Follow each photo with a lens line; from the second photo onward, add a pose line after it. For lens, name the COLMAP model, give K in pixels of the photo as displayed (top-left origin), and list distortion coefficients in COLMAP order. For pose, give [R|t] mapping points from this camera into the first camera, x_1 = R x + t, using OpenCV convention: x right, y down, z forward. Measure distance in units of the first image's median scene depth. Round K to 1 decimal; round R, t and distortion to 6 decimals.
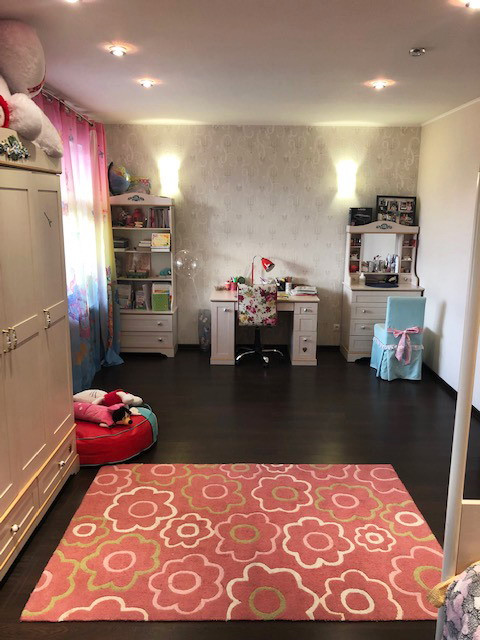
lens RADIAL K [[531.7, 0, 240.1], [0, 531.7, 319.7], [0, 0, 1]] dist [0.002174, 0.004530]
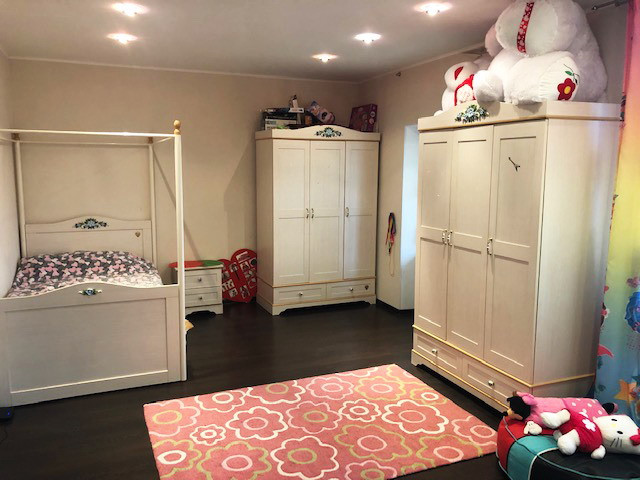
lens RADIAL K [[531.7, 0, 319.7], [0, 531.7, 239.9], [0, 0, 1]] dist [0.002174, 0.004530]
pose [[-0.920762, 0.037022, -0.388364, 0.453485], [-0.099138, 0.940603, 0.324710, -0.367869], [0.377318, 0.337483, -0.862402, 1.902431]]
